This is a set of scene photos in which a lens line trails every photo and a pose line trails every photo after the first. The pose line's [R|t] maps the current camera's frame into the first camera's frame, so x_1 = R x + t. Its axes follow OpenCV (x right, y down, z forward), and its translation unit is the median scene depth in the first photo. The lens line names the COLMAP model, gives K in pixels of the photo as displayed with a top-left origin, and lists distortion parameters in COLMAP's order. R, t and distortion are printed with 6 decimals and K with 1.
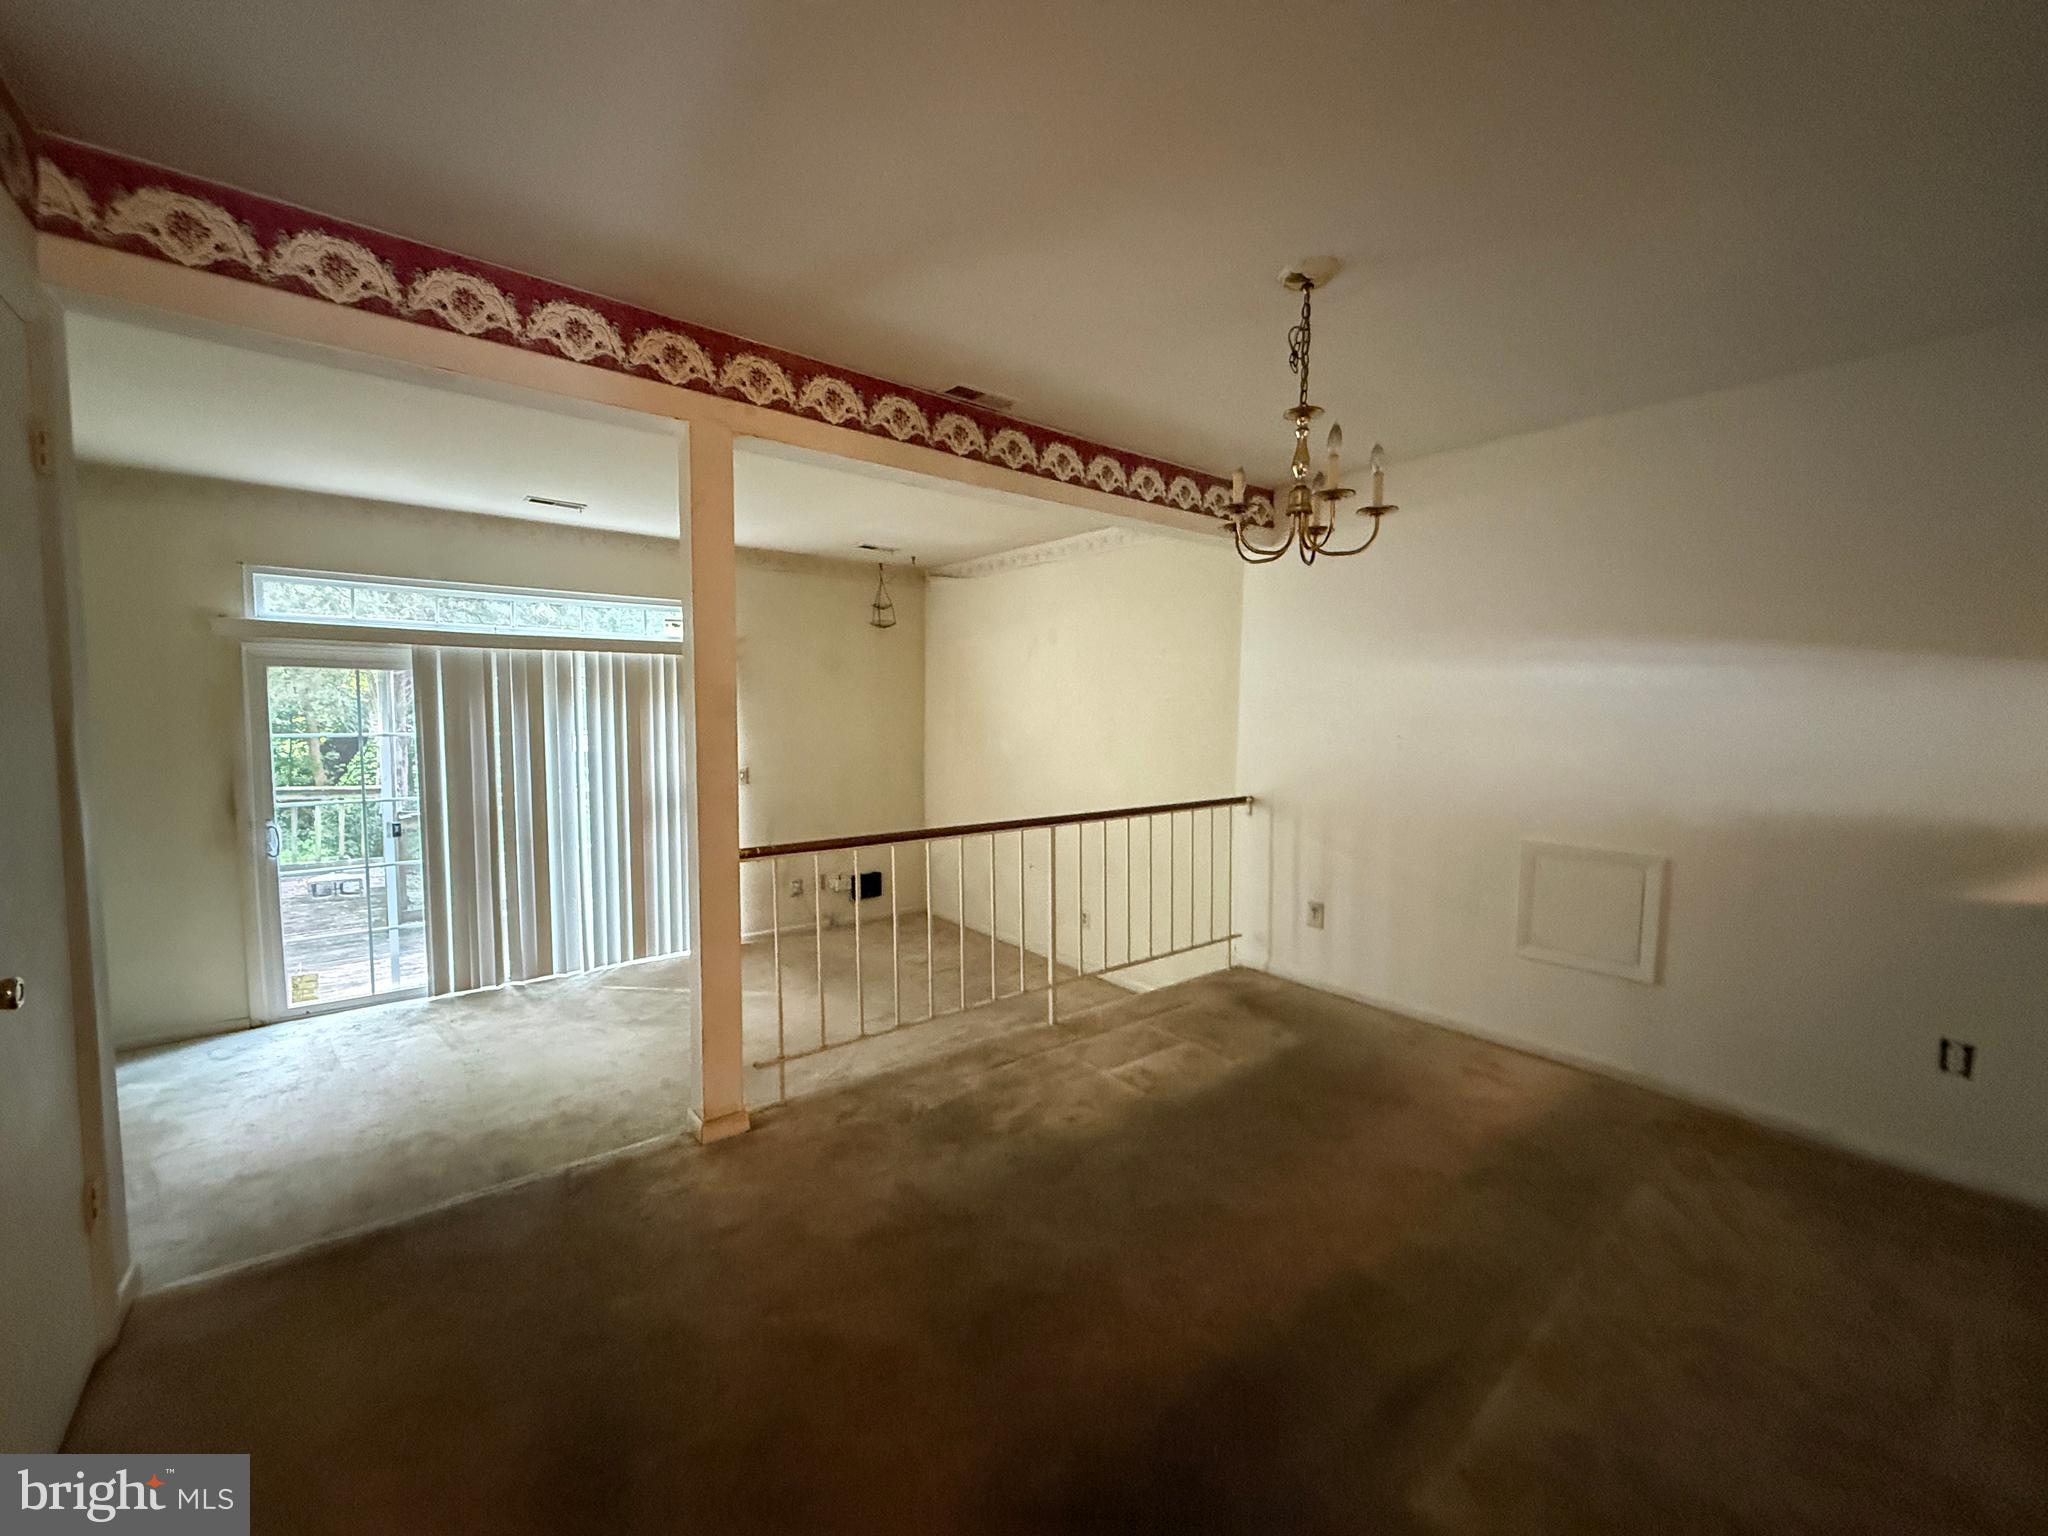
lens RADIAL K [[832.1, 0, 1020.7], [0, 832.1, 765.7], [0, 0, 1]] dist [0.002266, 0.000059]
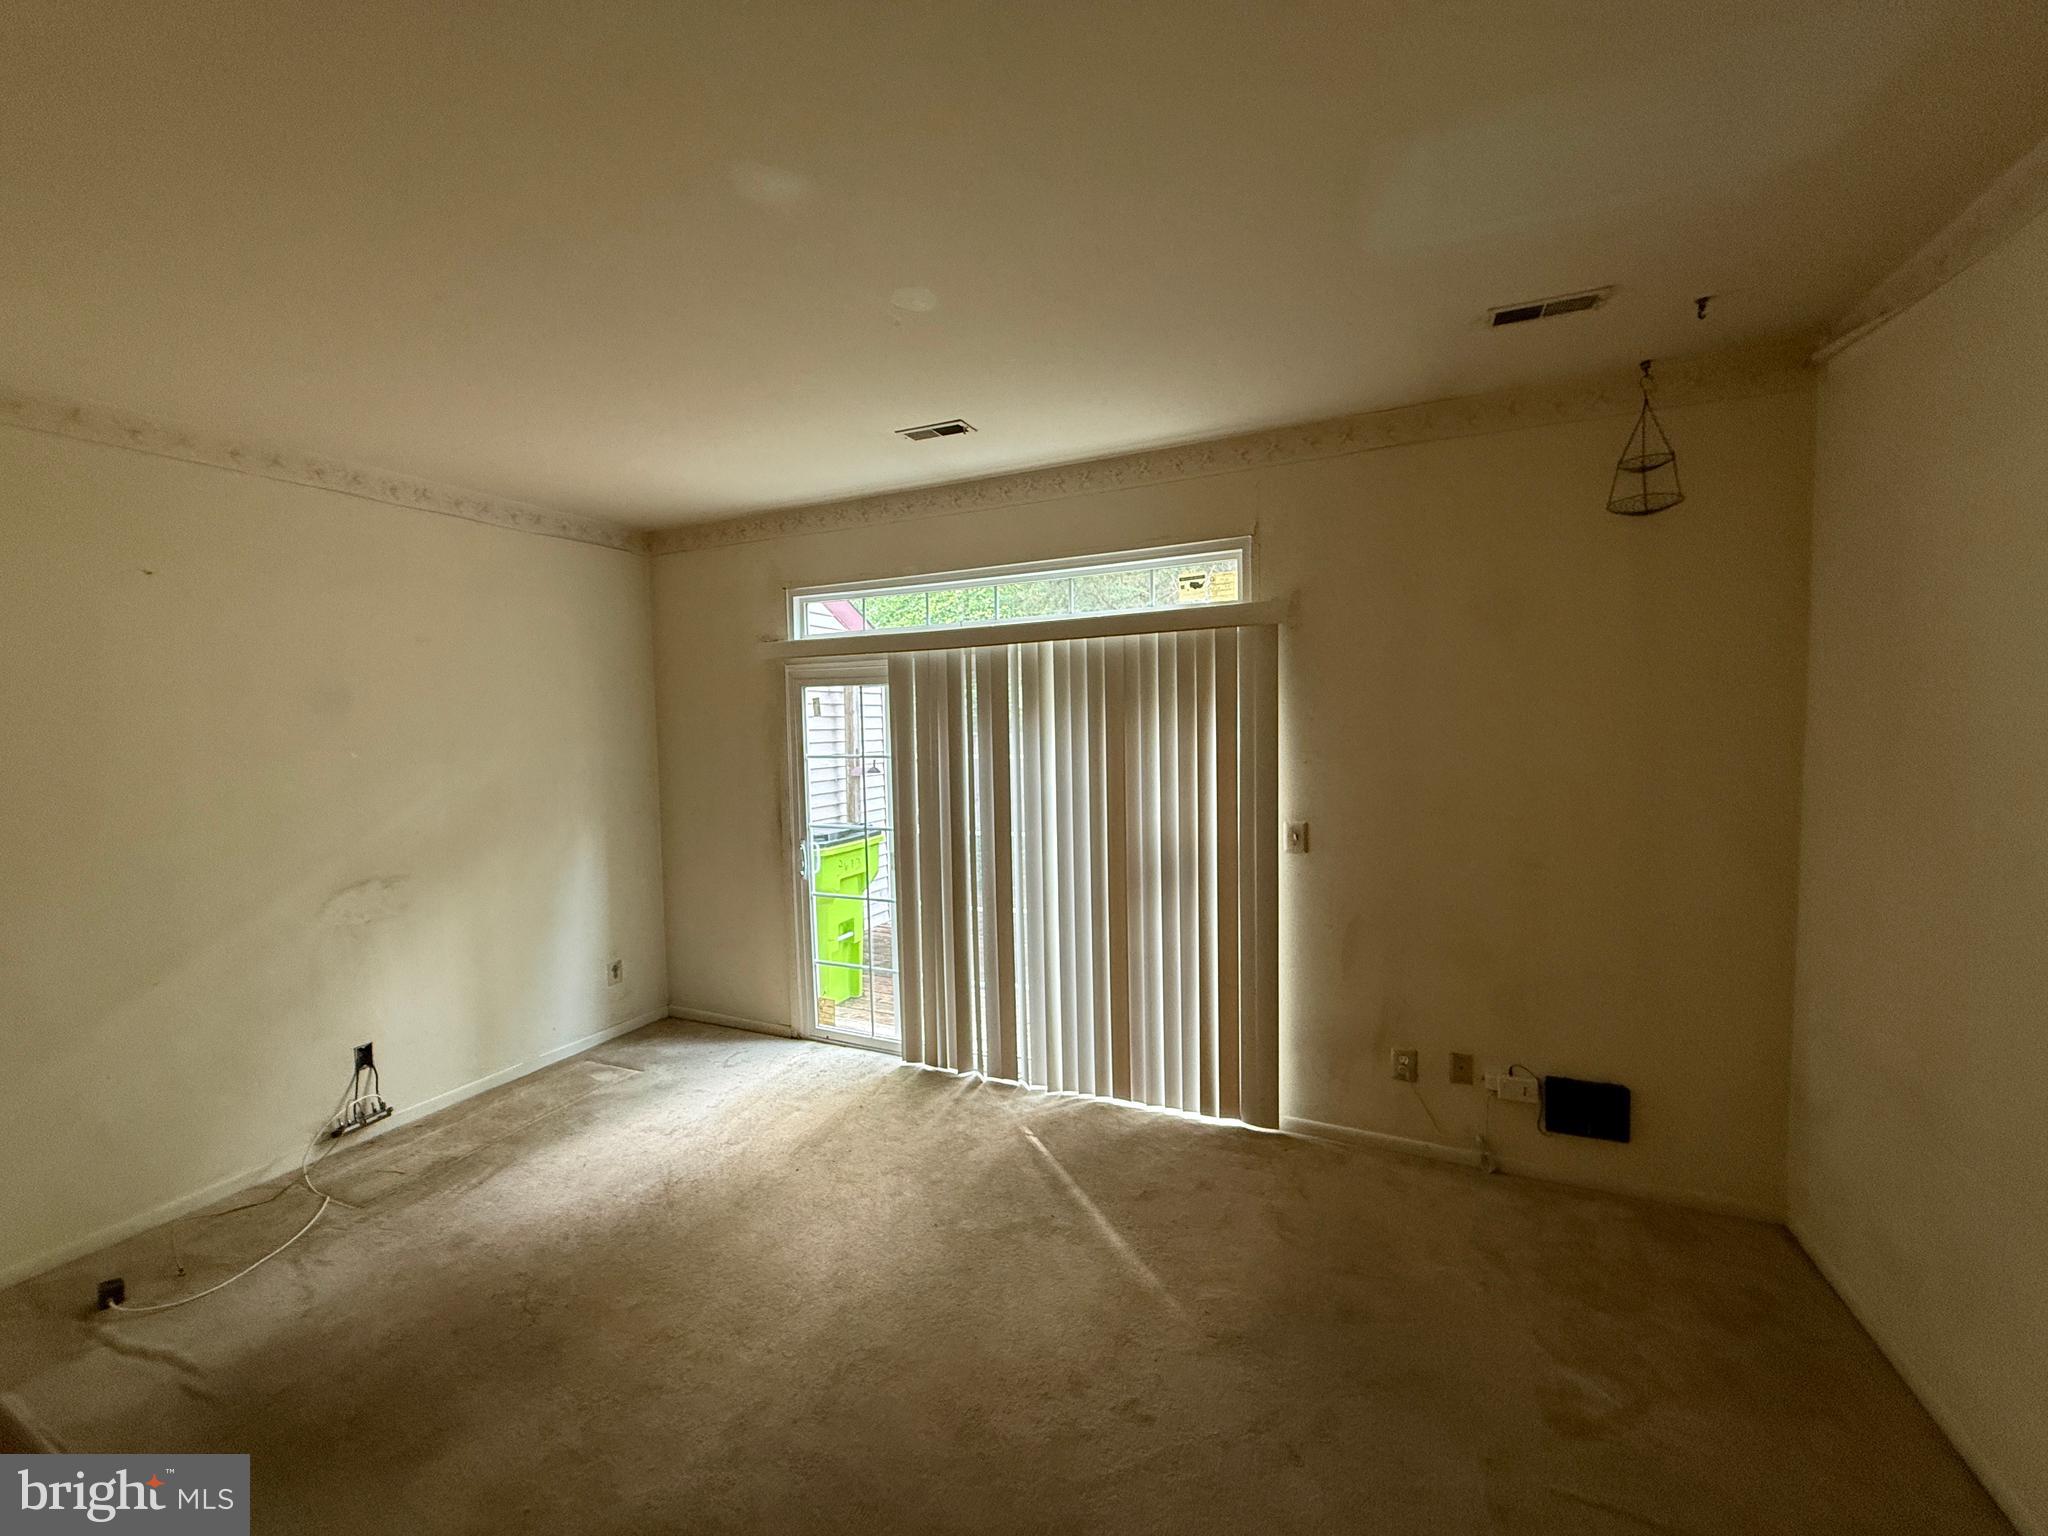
lens RADIAL K [[832.1, 0, 1023.8], [0, 832.1, 759.4], [0, 0, 1]] dist [0.002266, 0.000059]
pose [[0.429377, 0.030932, -0.902596, 0.108409], [-0.034115, 0.999256, 0.018016, -0.051730], [0.902481, 0.023057, 0.430112, 0.714497]]
